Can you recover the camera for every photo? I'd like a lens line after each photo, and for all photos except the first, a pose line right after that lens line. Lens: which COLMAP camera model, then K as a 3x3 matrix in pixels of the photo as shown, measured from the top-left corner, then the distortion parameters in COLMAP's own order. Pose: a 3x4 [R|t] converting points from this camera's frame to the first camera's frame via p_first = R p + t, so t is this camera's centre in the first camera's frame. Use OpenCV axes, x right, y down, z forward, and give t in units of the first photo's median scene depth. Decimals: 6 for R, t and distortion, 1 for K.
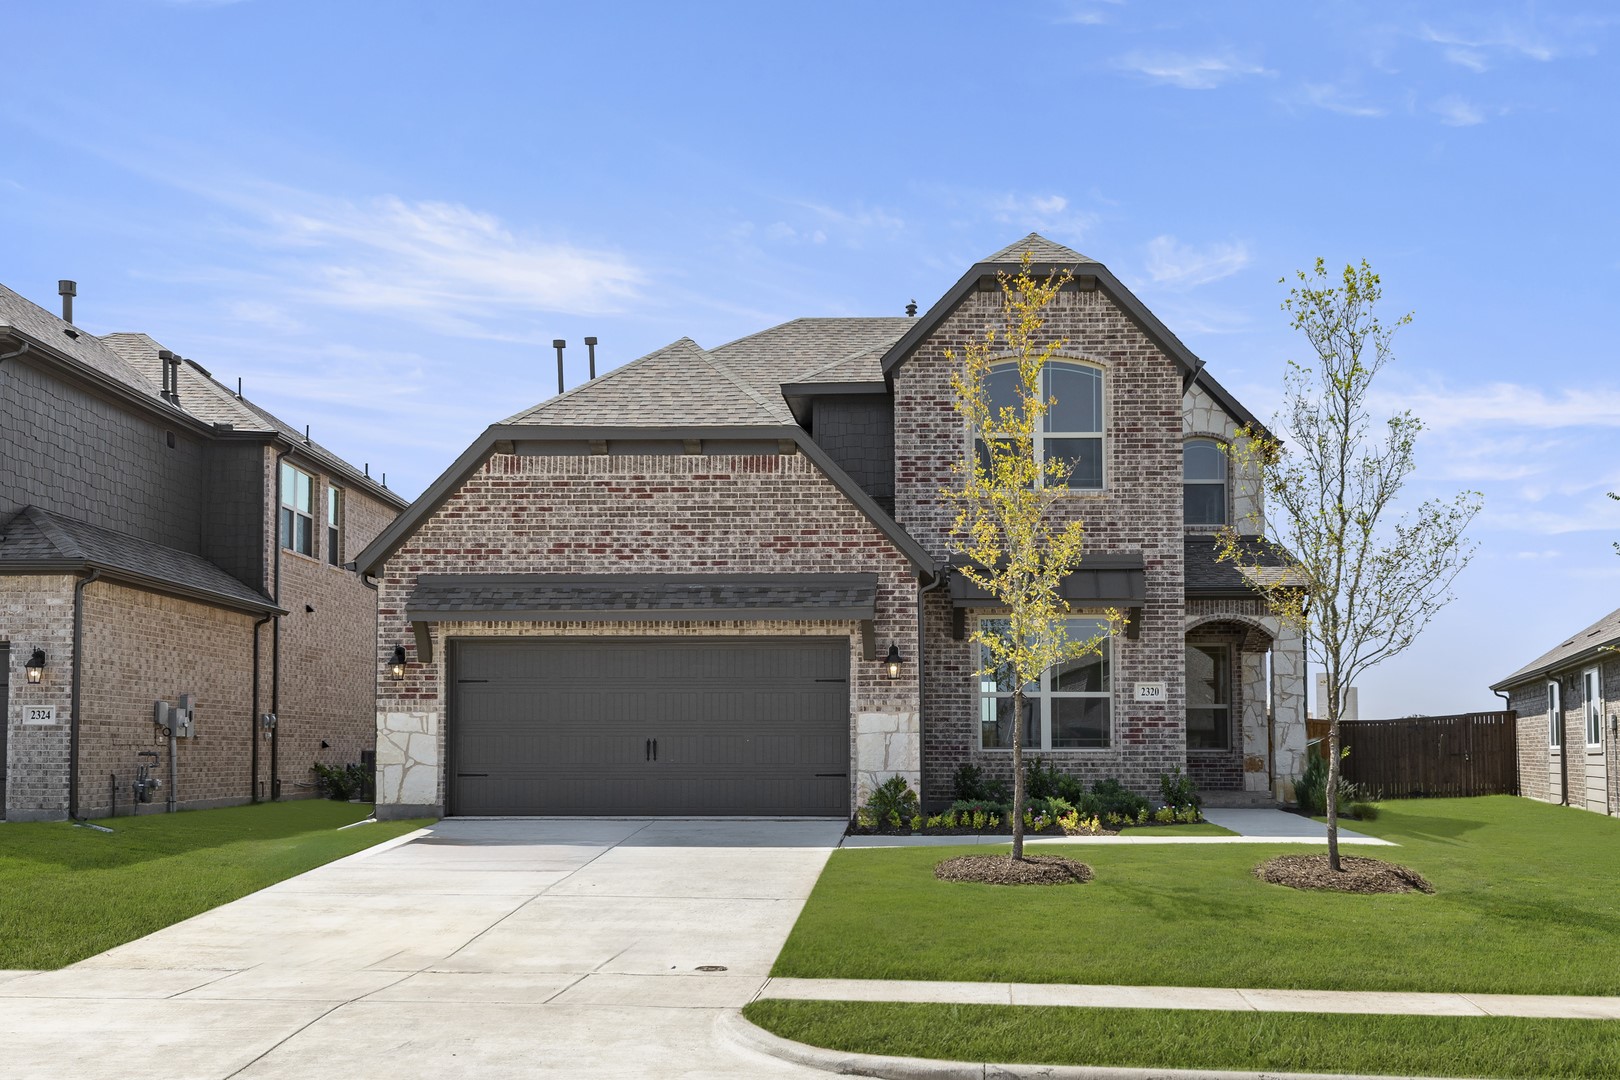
lens RADIAL K [[1047.8, 0, 810.0], [0, 1047.8, 540.0], [0, 0, 1]] dist [0.002236, -0.000759]
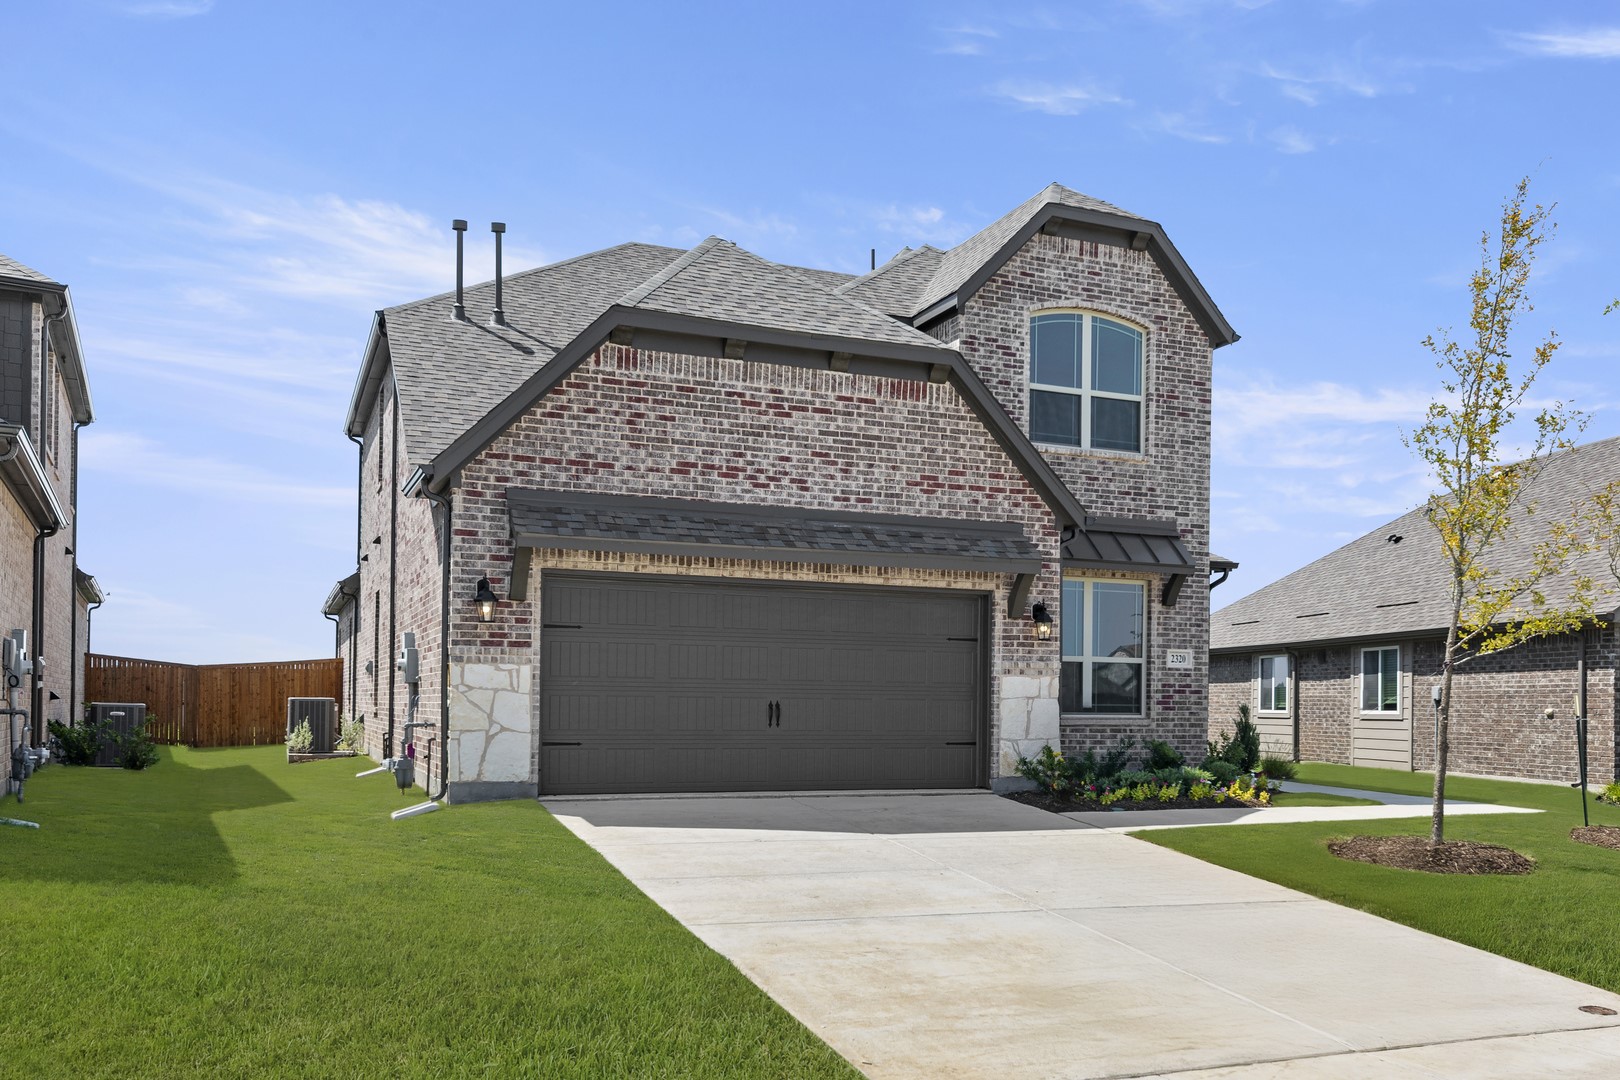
lens RADIAL K [[1047.8, 0, 810.0], [0, 1047.8, 540.0], [0, 0, 1]] dist [0.002236, -0.000759]
pose [[0.948071, 0.060145, 0.312319, -0.394461], [-0.072992, 0.996893, 0.029595, 0.032234], [-0.309569, -0.050855, 0.949516, 0.191338]]
